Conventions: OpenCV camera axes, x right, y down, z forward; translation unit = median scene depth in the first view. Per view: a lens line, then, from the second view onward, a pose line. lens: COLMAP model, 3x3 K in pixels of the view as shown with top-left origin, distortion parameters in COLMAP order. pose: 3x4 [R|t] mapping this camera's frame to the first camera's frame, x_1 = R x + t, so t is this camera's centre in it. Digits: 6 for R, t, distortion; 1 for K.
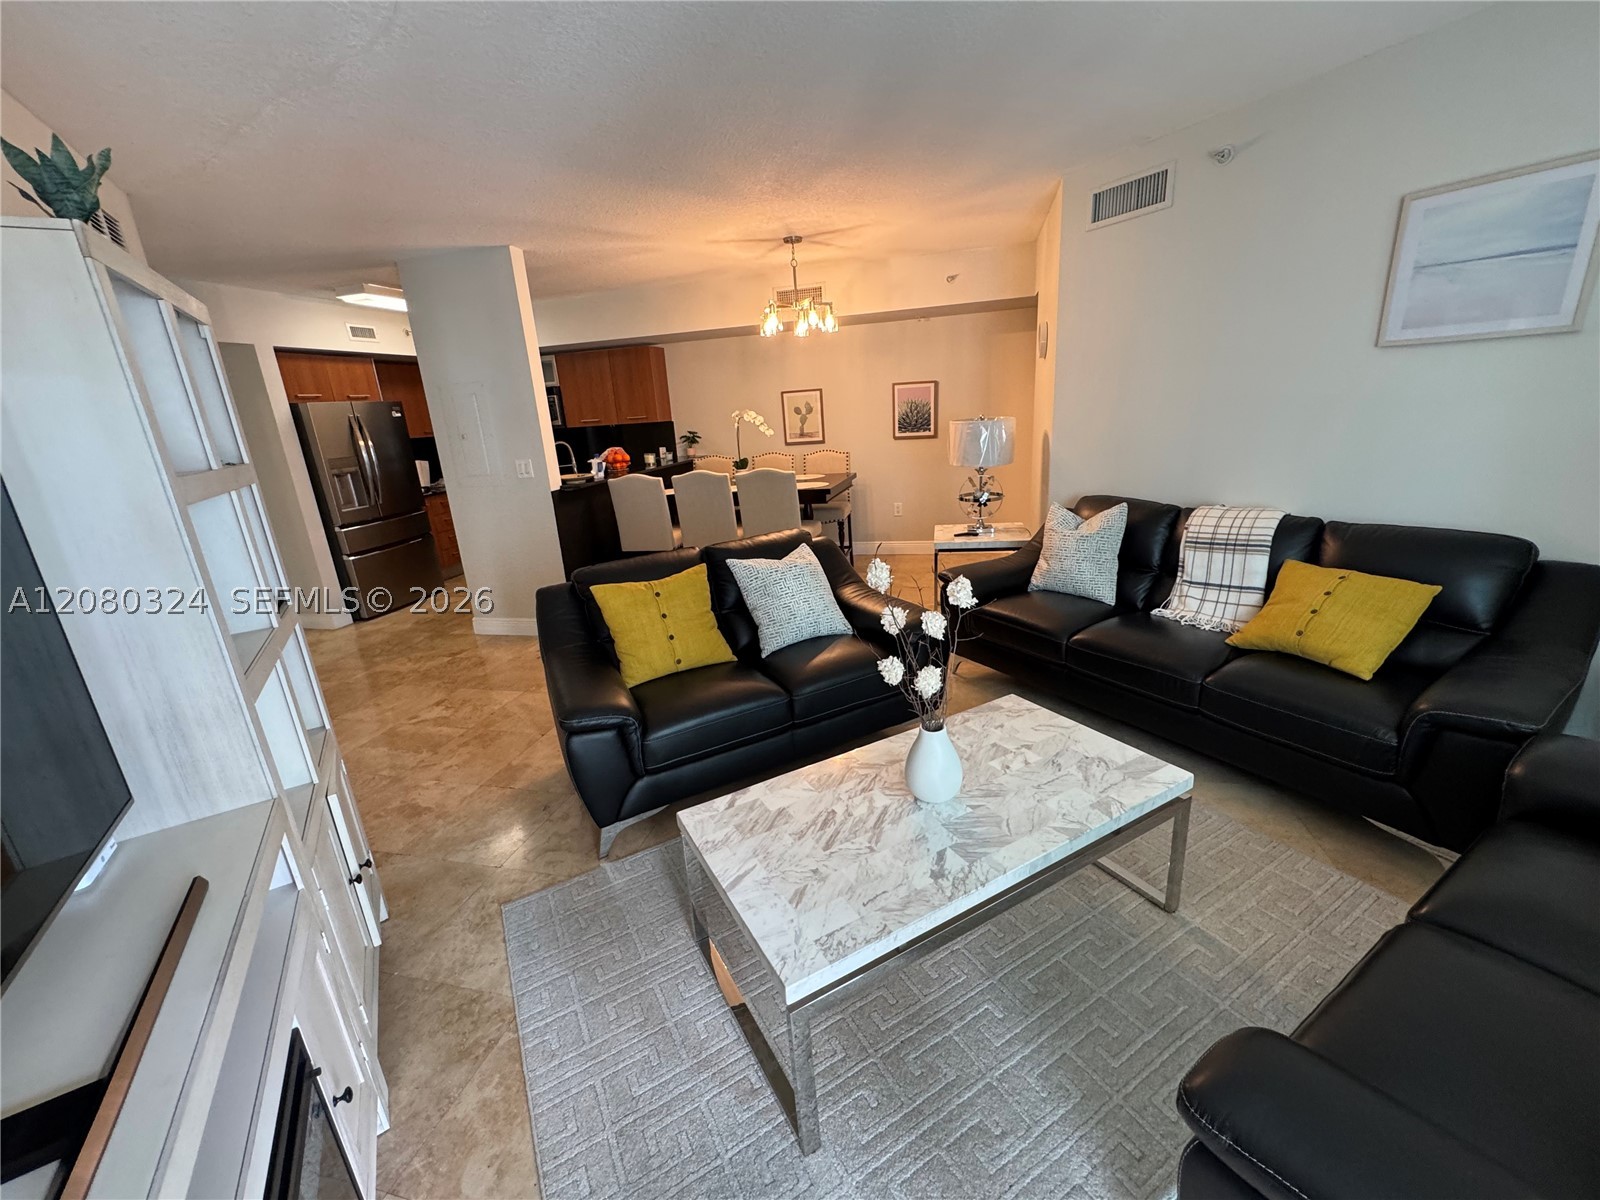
lens RADIAL K [[637.5, 0, 796.2], [0, 637.5, 599.8], [0, 0, 1]] dist [-0.003782, 0.000264]
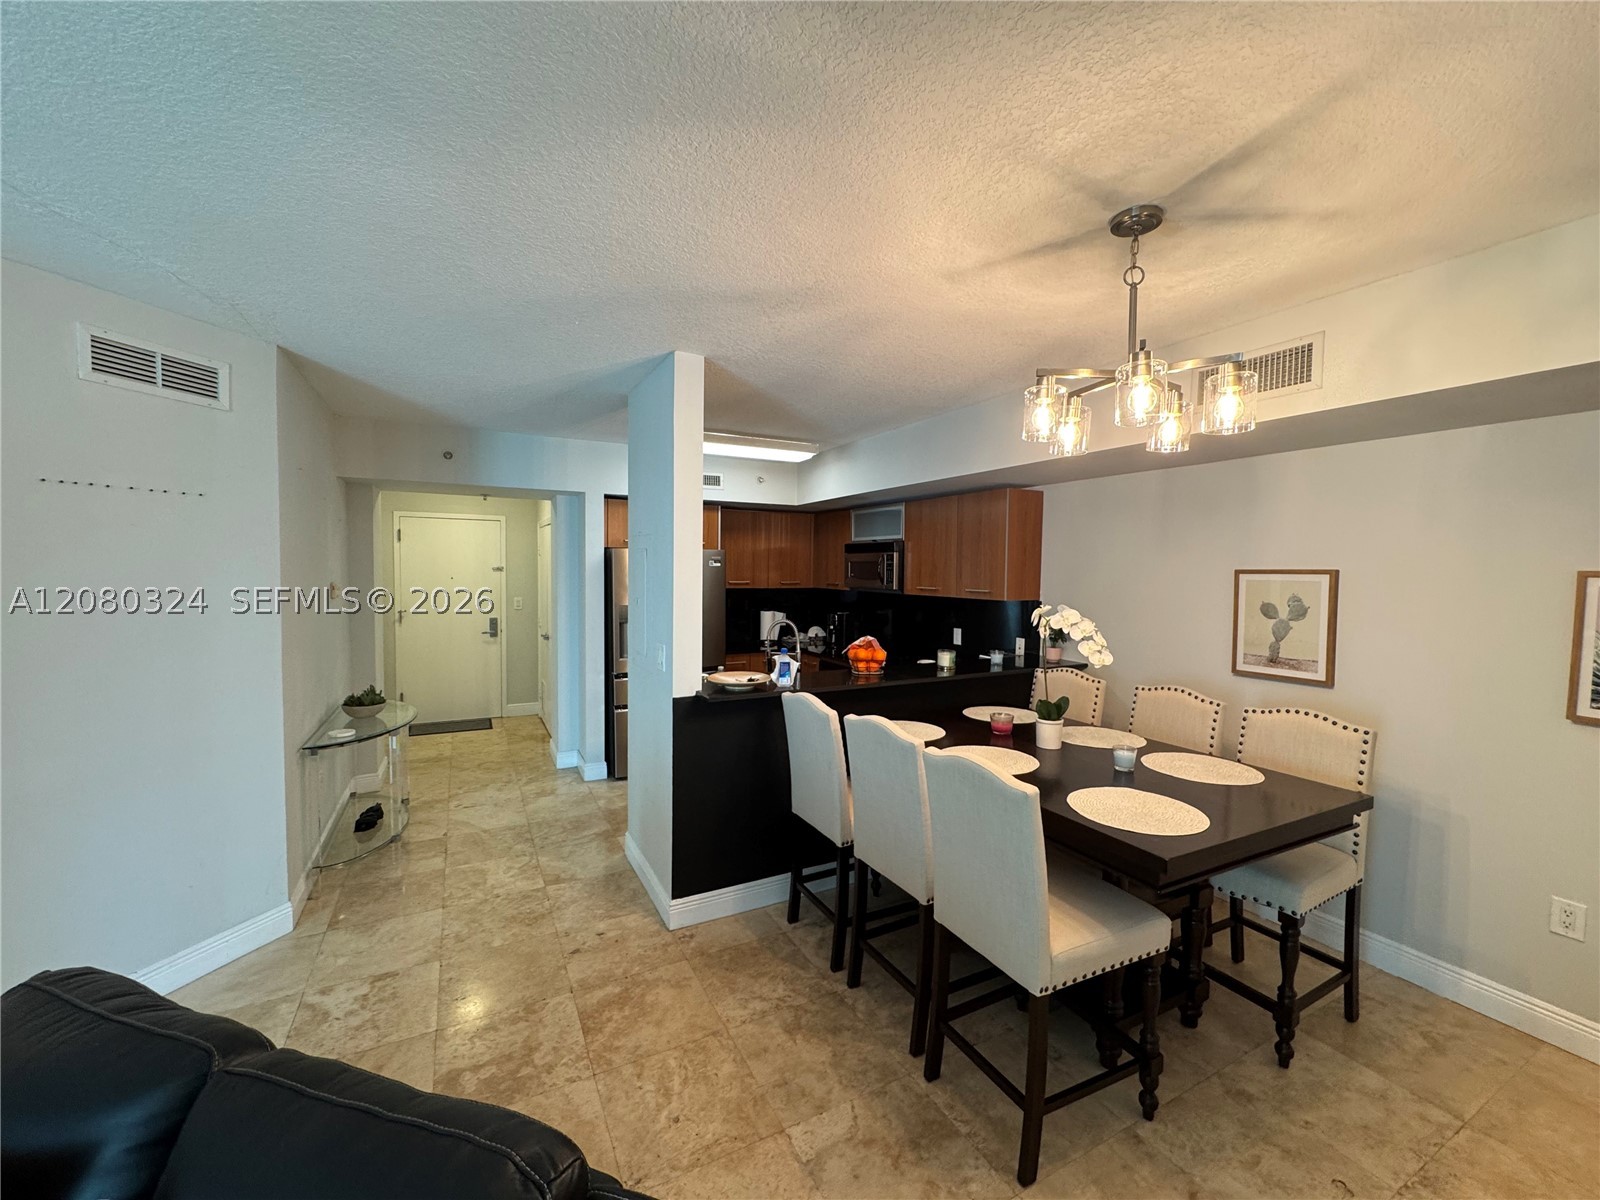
lens RADIAL K [[637.5, 0, 798.7], [0, 637.5, 599.7], [0, 0, 1]] dist [-0.003782, 0.000264]
pose [[0.667969, 0.107235, -0.736422, 0.260389], [-0.266612, 0.958362, -0.102277, -0.363599], [0.694791, 0.264657, 0.668747, 0.978323]]
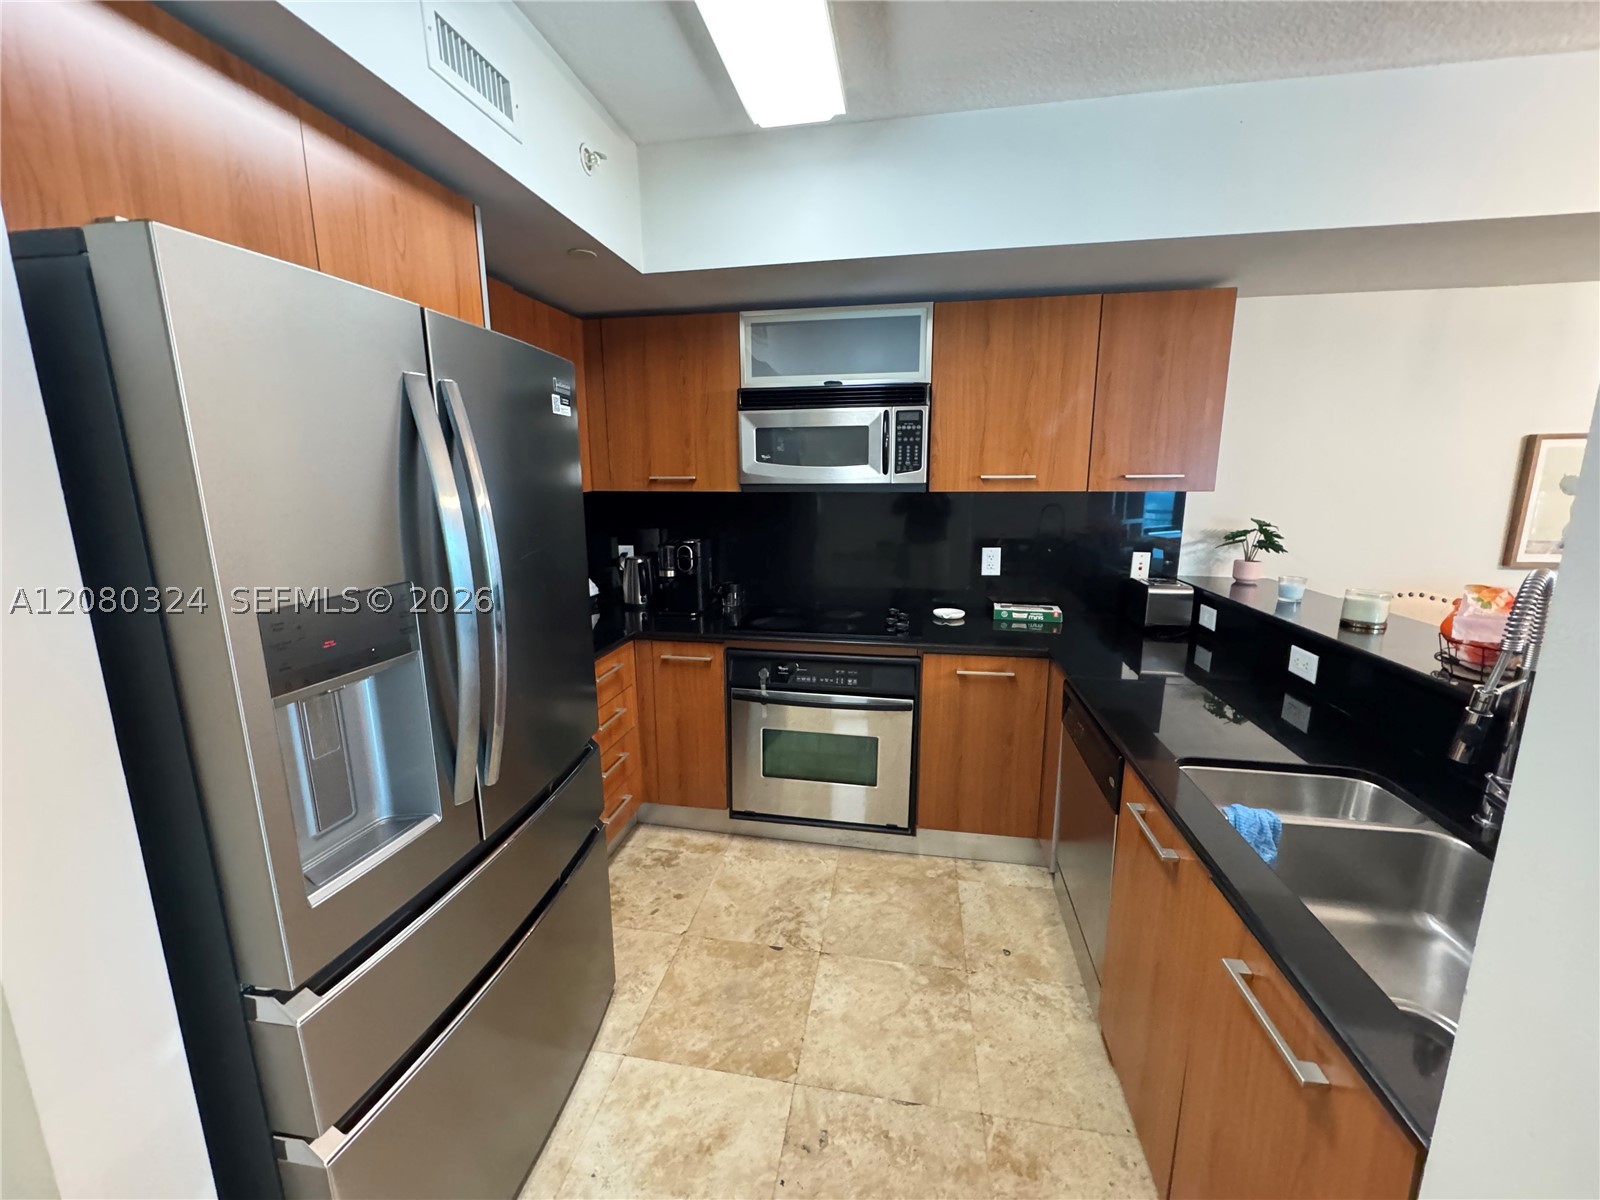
lens RADIAL K [[637.5, 0, 793.7], [0, 637.5, 600.7], [0, 0, 1]] dist [-0.003782, 0.000264]
pose [[0.995641, 0.045401, 0.081477, -1.106537], [-0.036486, 0.993508, -0.107753, -0.377189], [-0.085840, 0.104310, 0.990833, 1.490795]]
